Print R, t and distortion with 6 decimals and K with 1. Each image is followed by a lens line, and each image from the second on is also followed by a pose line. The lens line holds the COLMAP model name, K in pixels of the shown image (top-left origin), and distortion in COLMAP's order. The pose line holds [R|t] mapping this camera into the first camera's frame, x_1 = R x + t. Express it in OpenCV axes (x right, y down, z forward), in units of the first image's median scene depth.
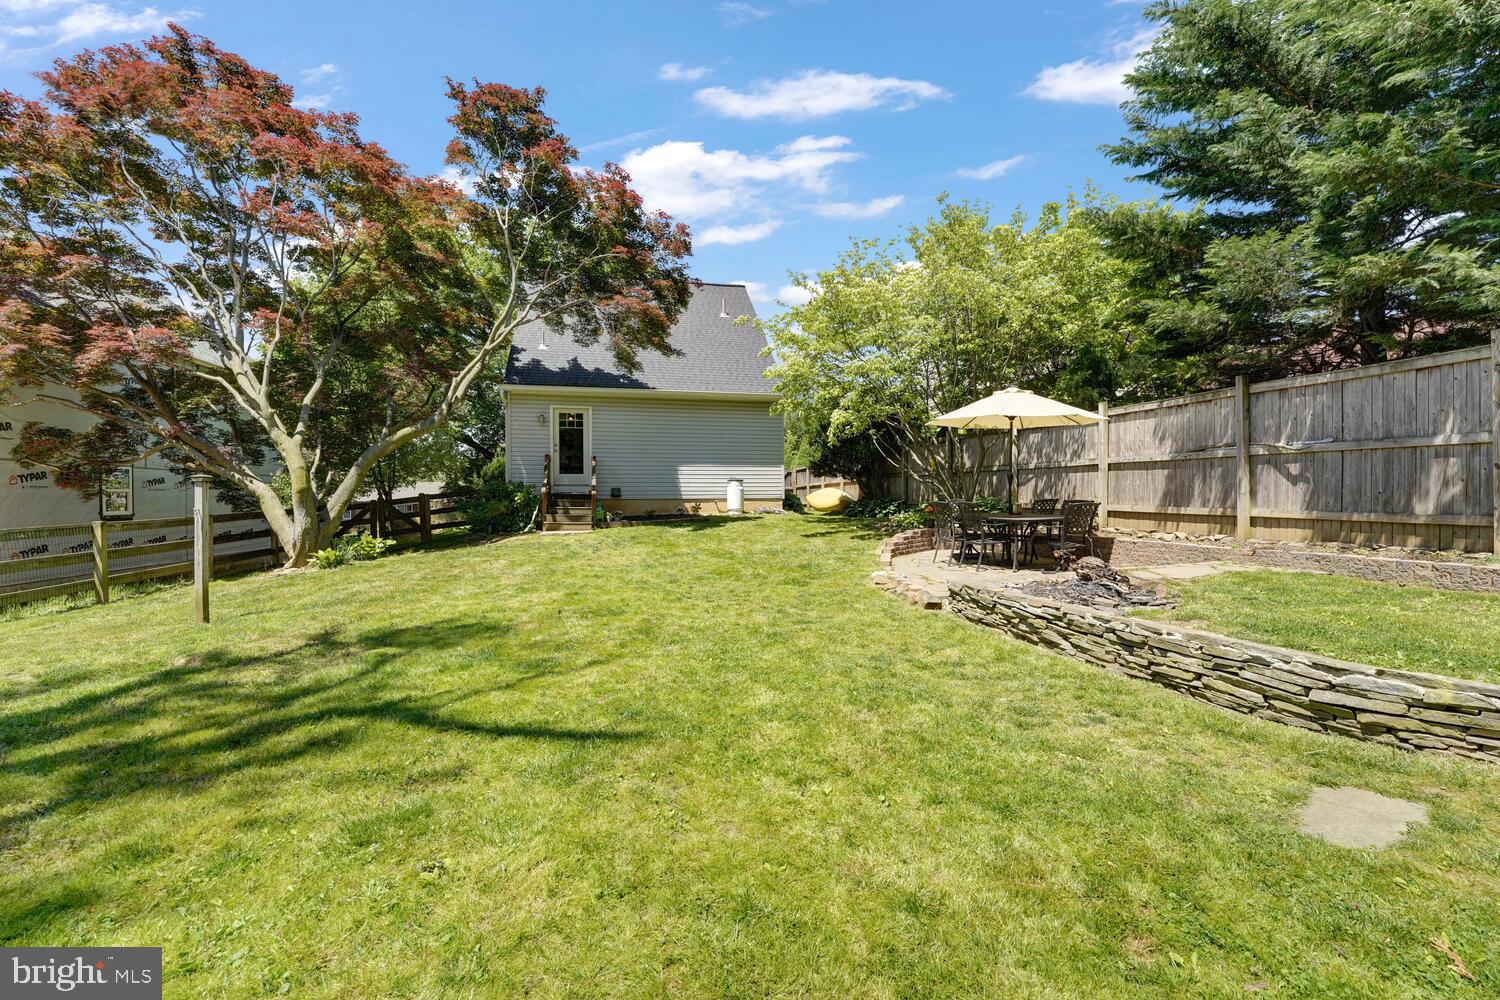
lens RADIAL K [[623.3, 0, 756.0], [0, 623.3, 494.6], [0, 0, 1]] dist [-0.012855, -0.000075]
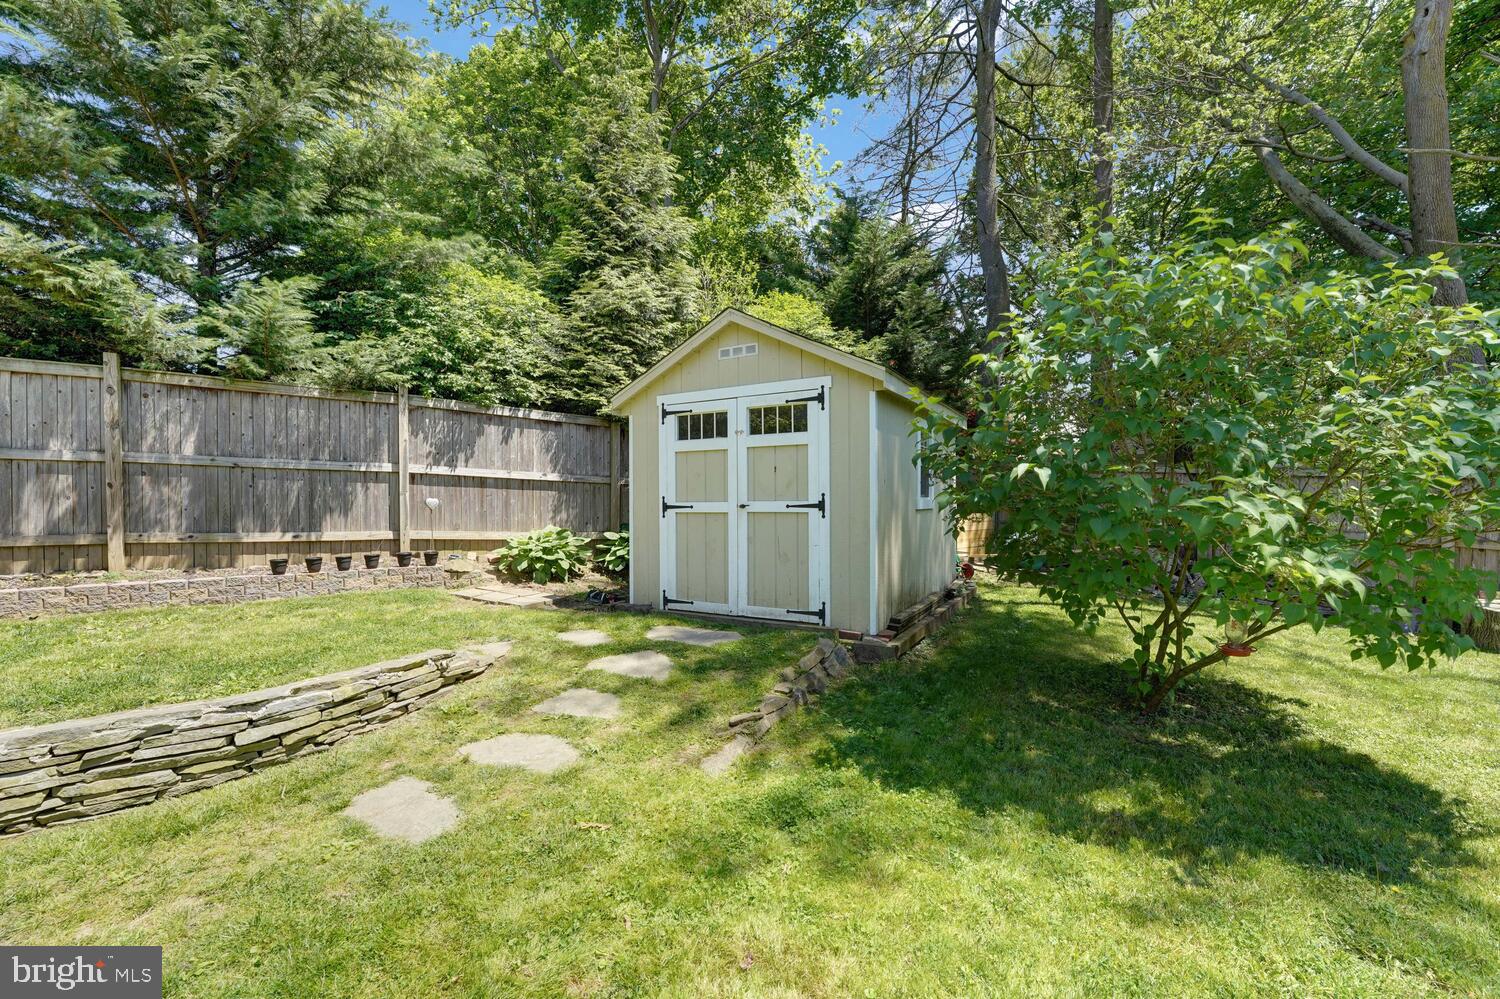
lens RADIAL K [[604.8, 0, 750.0], [0, 604.8, 499.5], [0, 0, 1]] dist [-0.000489, -0.000019]
pose [[-0.365863, 0.003589, 0.930662, -0.216910], [-0.002157, 0.999987, -0.004704, -0.033213], [-0.930666, -0.003729, -0.365850, 0.588258]]
